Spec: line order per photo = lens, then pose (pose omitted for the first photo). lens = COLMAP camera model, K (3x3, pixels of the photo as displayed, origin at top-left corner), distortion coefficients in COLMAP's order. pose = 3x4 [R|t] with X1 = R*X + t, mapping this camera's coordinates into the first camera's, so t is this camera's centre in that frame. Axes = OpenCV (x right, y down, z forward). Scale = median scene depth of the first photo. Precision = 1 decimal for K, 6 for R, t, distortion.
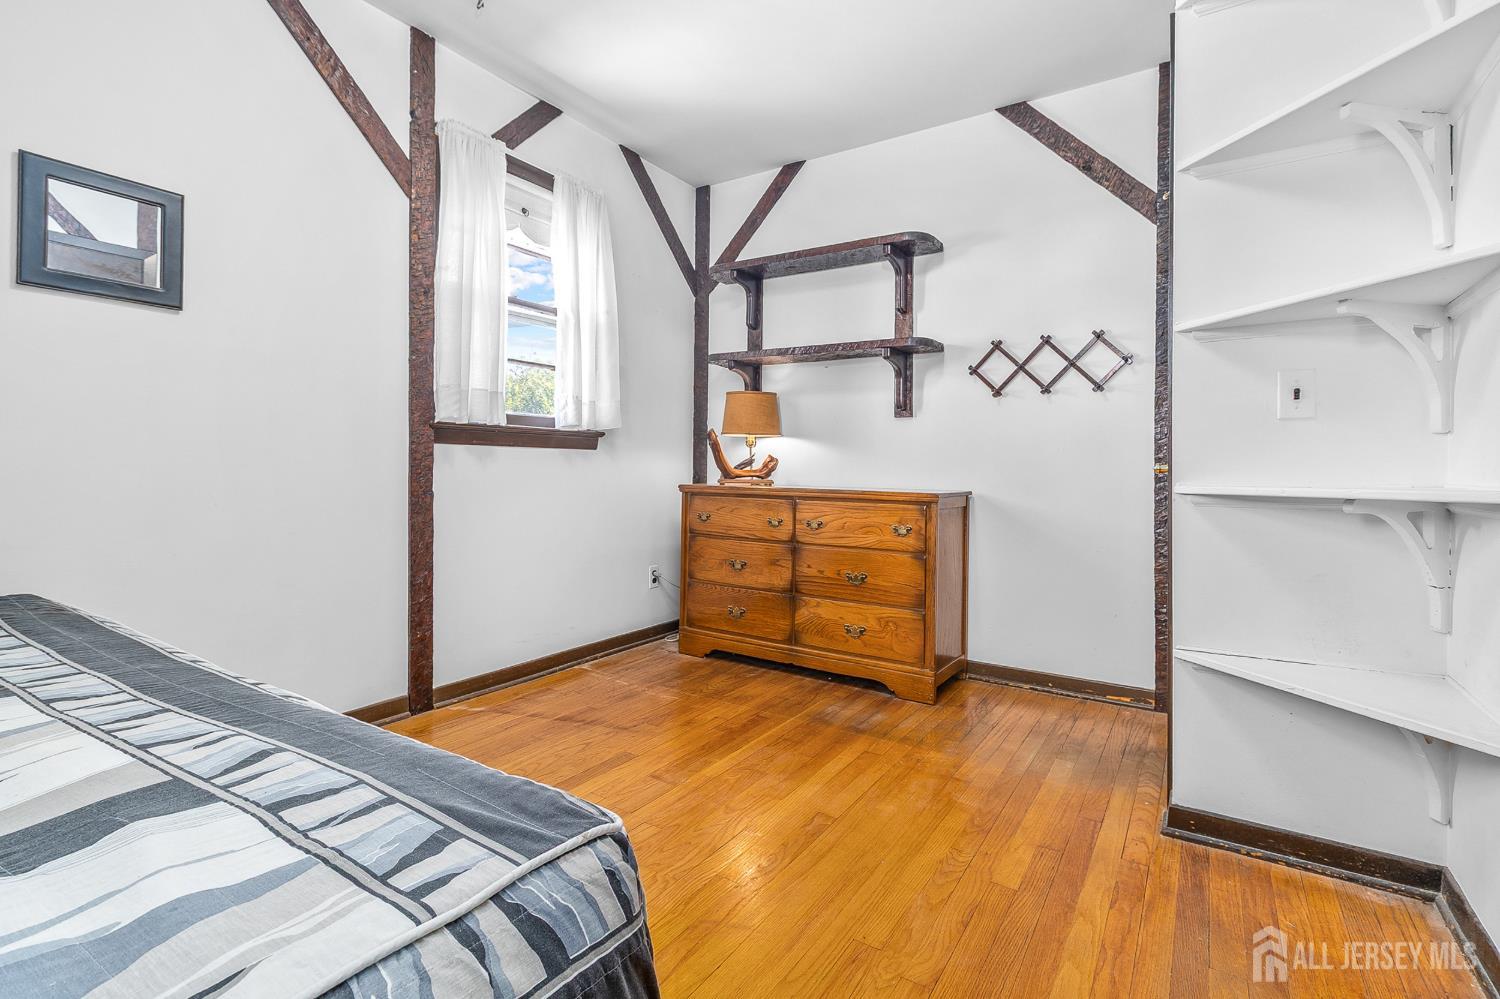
lens RADIAL K [[686.7, 0, 756.7], [0, 686.7, 483.0], [0, 0, 1]] dist [0.003684, 0.000128]
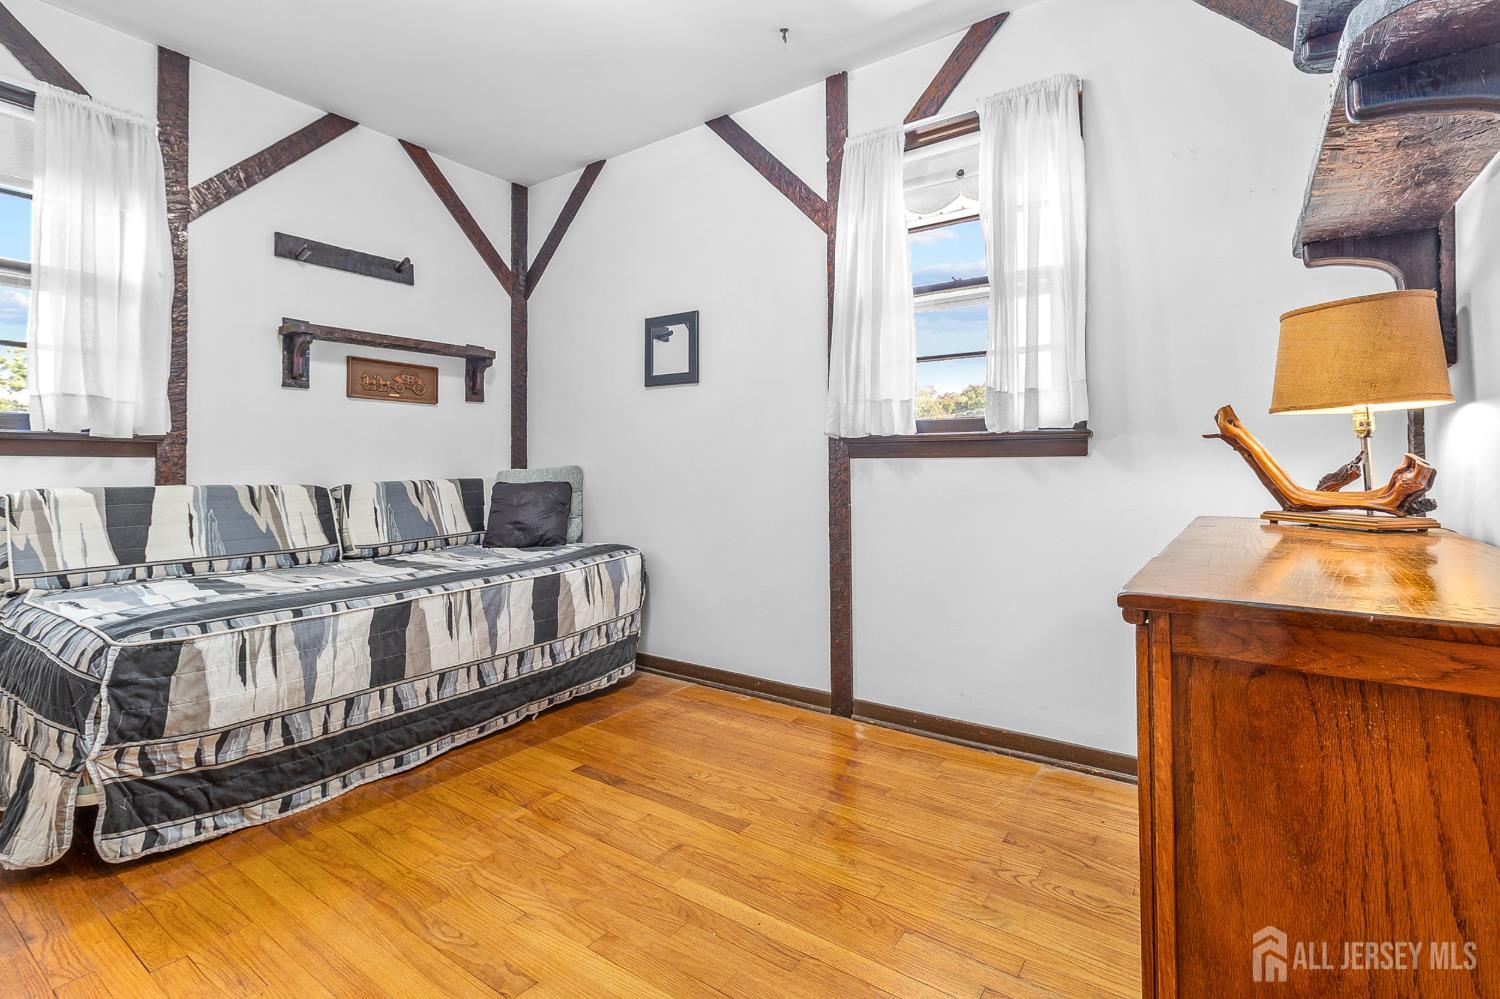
lens RADIAL K [[691.3, 0, 755.8], [0, 691.3, 472.0], [0, 0, 1]] dist [0.001502, 0.000092]
pose [[-0.032423, -0.008317, -0.999440, 0.568584], [-0.023499, 0.999695, -0.007556, -0.025985], [0.999198, 0.023241, -0.032609, 0.892934]]
